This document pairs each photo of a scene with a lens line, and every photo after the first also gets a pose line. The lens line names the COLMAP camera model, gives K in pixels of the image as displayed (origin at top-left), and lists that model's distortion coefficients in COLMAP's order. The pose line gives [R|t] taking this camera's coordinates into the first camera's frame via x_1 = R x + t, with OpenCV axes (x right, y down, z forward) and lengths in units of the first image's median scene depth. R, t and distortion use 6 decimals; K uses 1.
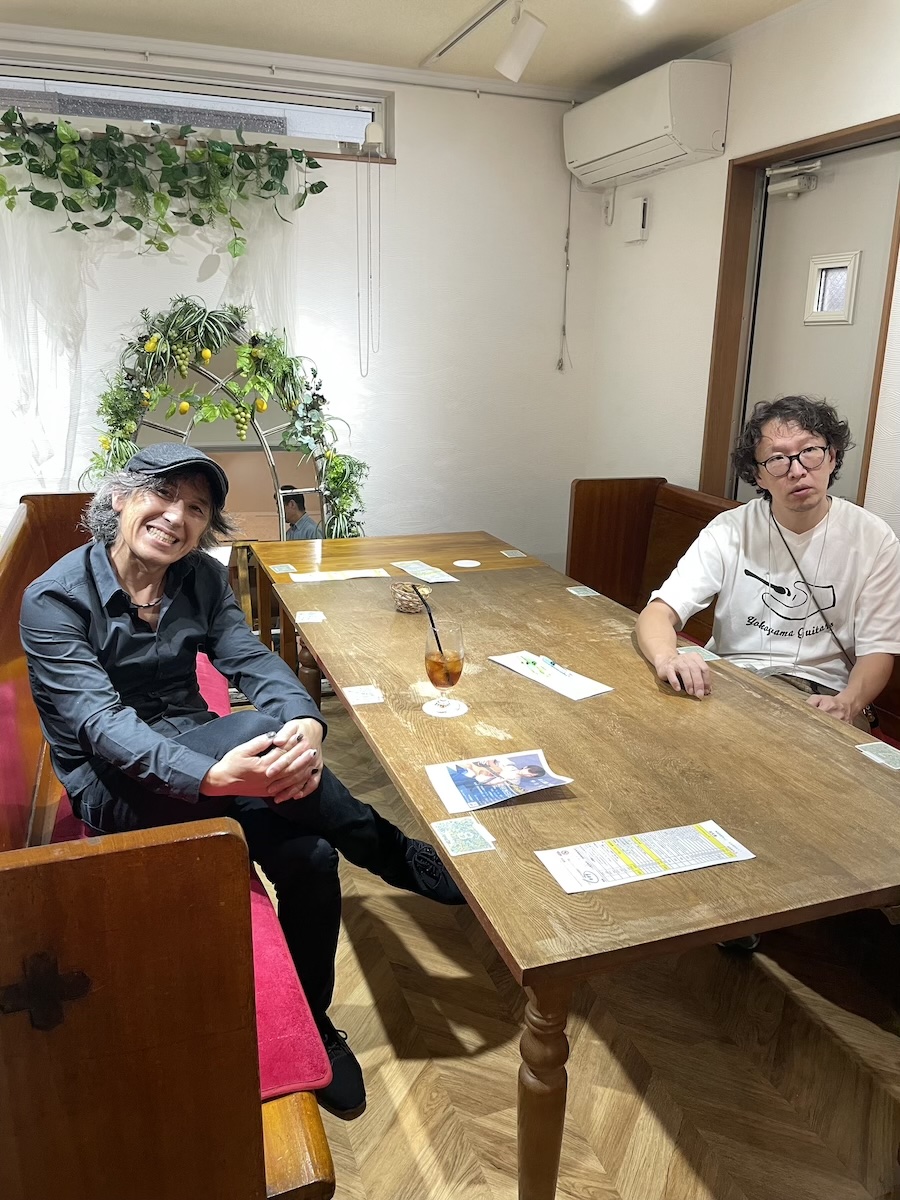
lens RADIAL K [[912.0, 0, 456.3], [0, 912.0, 599.7], [0, 0, 1]] dist [0.061017, -0.086815]
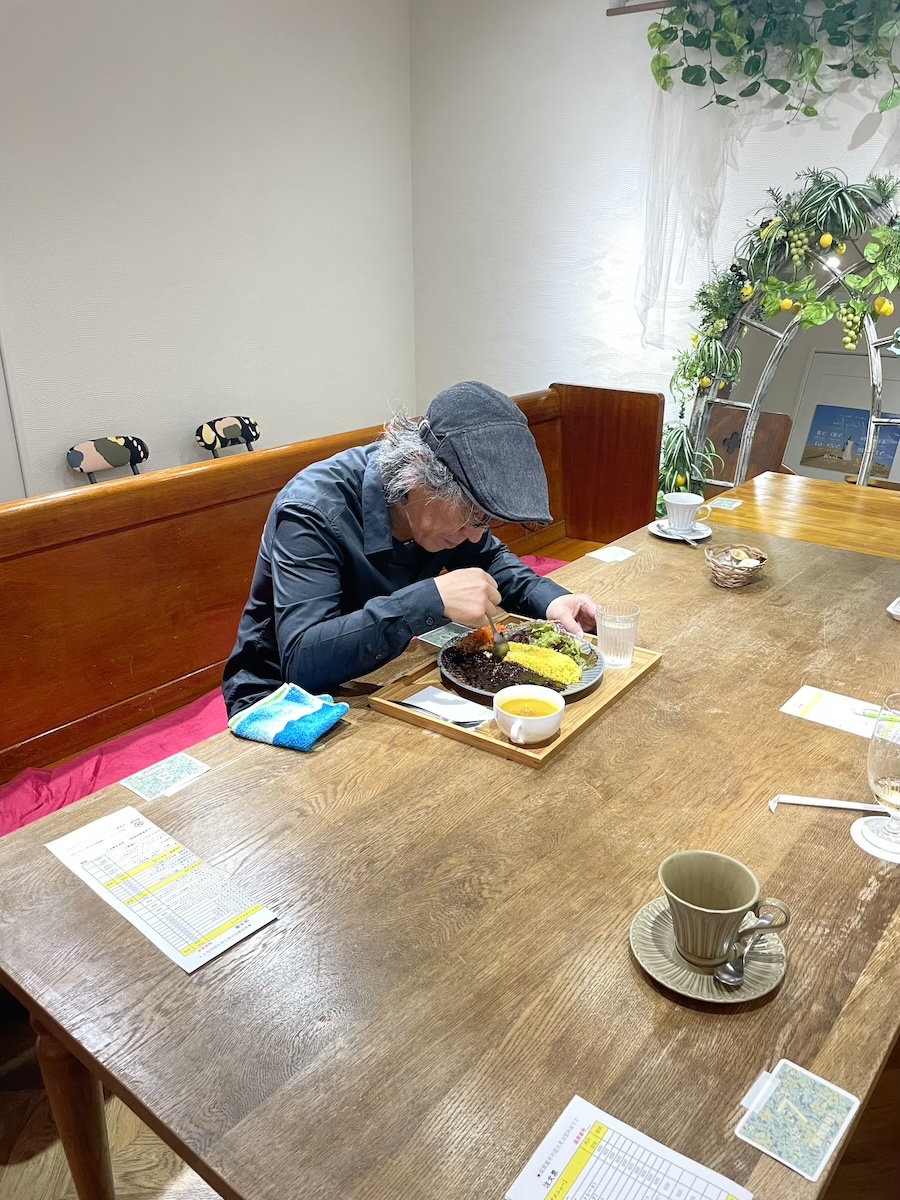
lens RADIAL K [[912.0, 0, 451.6], [0, 912.0, 598.3], [0, 0, 1]] dist [0.061017, -0.086815]
pose [[0.502133, 0.299434, -0.811296, 0.337239], [-0.220608, 0.951456, 0.214624, -0.066061], [0.836178, 0.071209, 0.543815, 0.296333]]
